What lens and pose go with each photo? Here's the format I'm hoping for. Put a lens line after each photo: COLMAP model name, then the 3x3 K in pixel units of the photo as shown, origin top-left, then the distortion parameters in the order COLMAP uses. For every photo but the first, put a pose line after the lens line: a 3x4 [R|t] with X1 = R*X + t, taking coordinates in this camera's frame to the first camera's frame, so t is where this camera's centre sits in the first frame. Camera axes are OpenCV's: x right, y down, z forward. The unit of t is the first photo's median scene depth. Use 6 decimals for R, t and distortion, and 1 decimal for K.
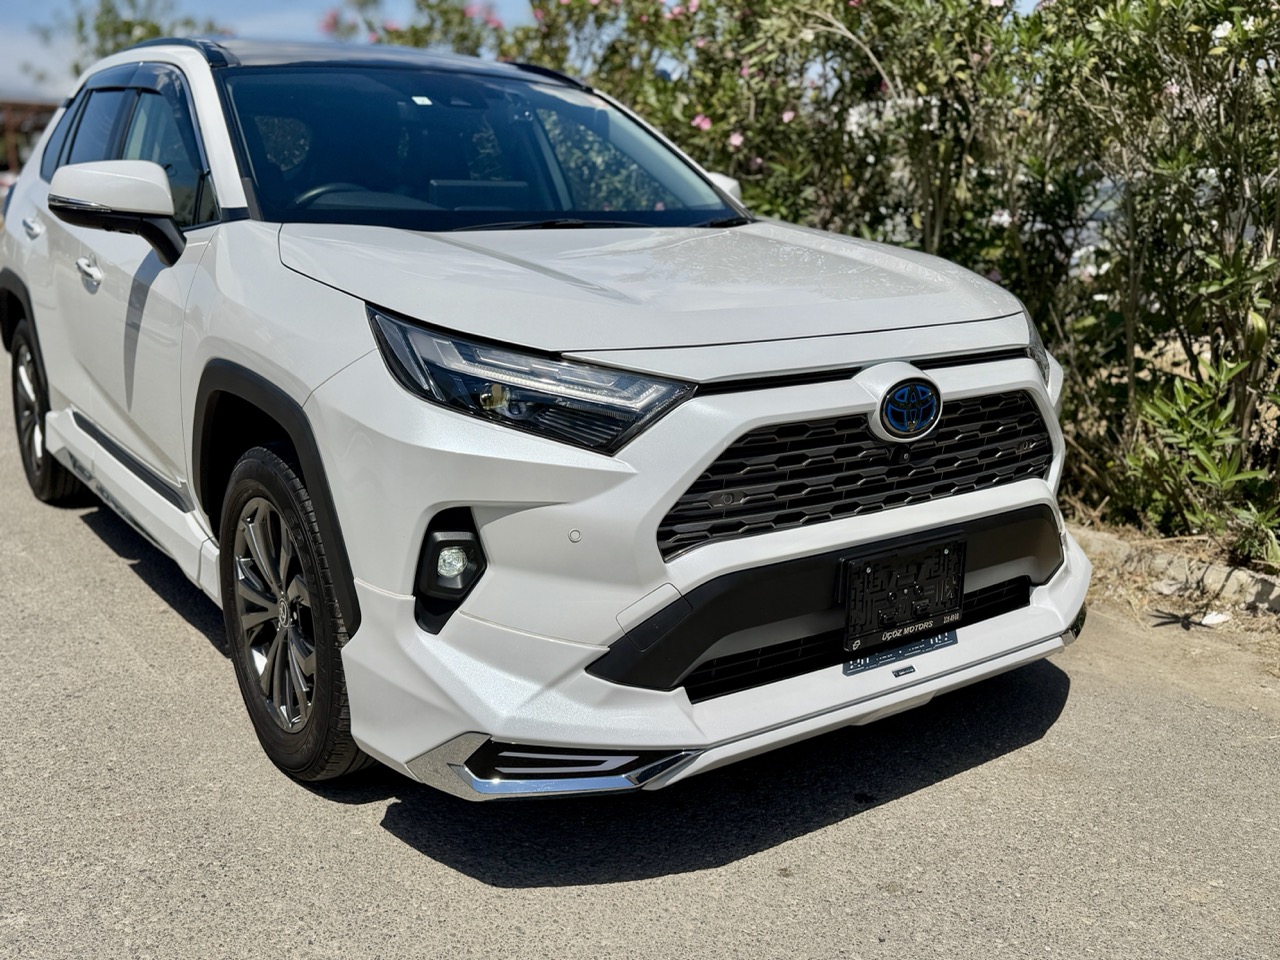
lens RADIAL K [[1239.8, 0, 639.5], [0, 1239.8, 494.2], [0, 0, 1]] dist [-0.022678, 0.000000]
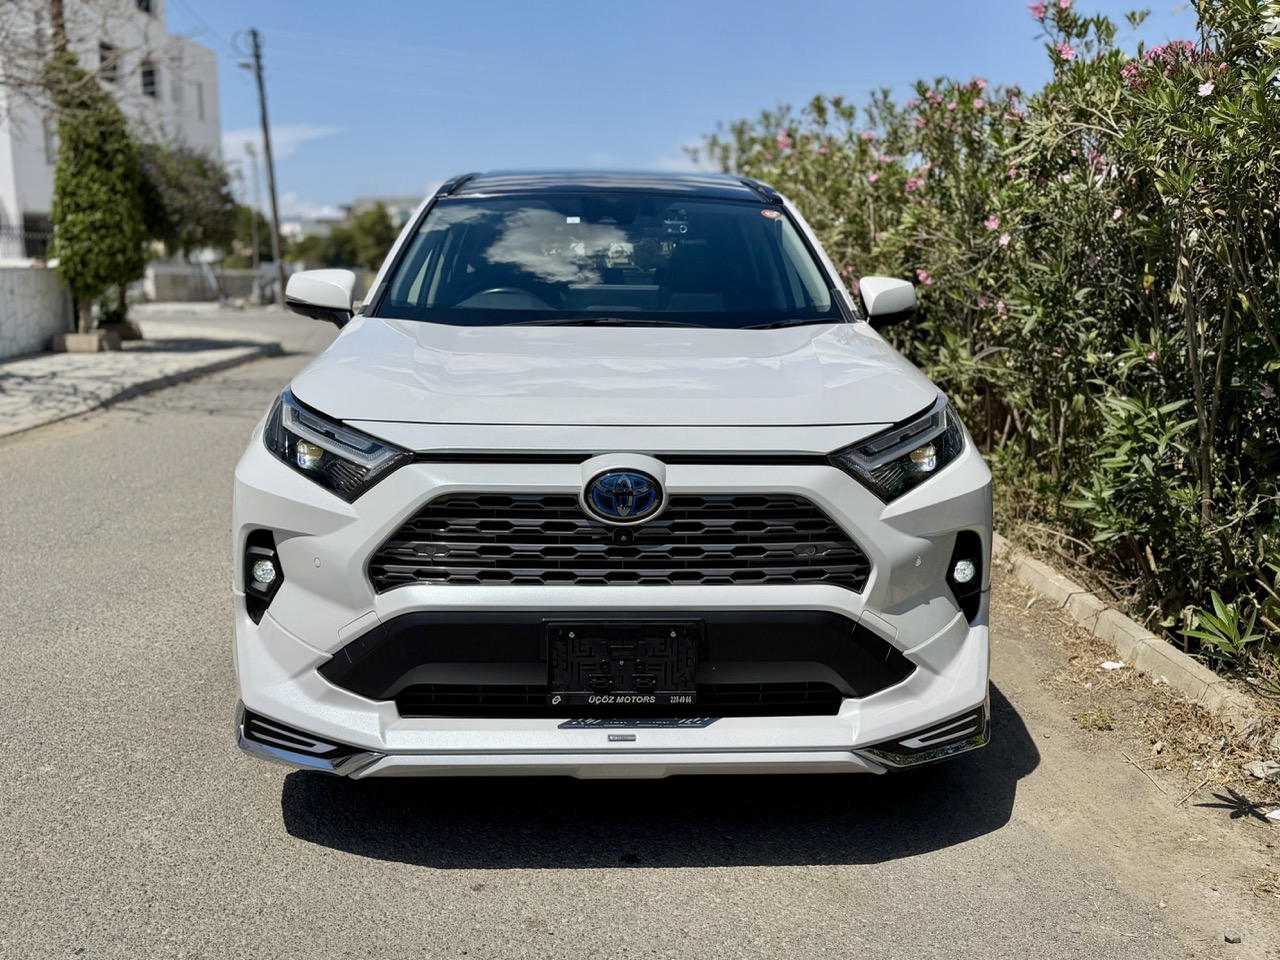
lens RADIAL K [[1239.8, 0, 640.0], [0, 1239.8, 486.1], [0, 0, 1]] dist [-0.022678, 0.000000]
pose [[0.832959, 0.094284, -0.545243, 0.758811], [-0.137343, 0.989769, -0.038665, -0.033406], [0.536019, 0.107092, 0.837386, 0.079083]]
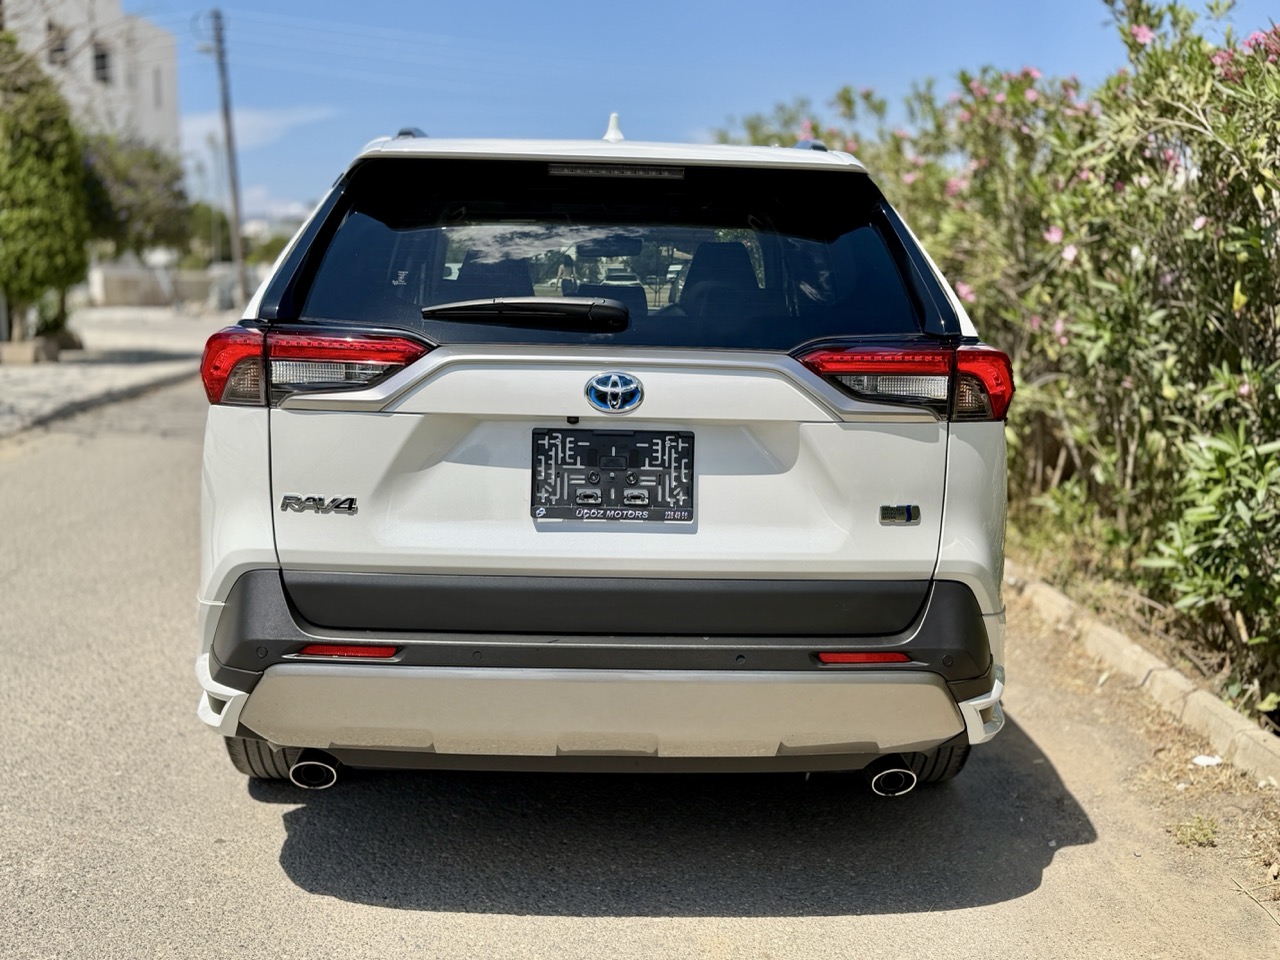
lens RADIAL K [[1342.6, 0, 635.5], [0, 1342.6, 469.4], [0, 0, 1]] dist [-0.026051, 0.000000]
pose [[0.833069, 0.086458, -0.546370, 0.668677], [-0.146460, 0.986936, -0.067138, -0.072260], [0.533428, 0.135952, 0.834849, 0.183415]]
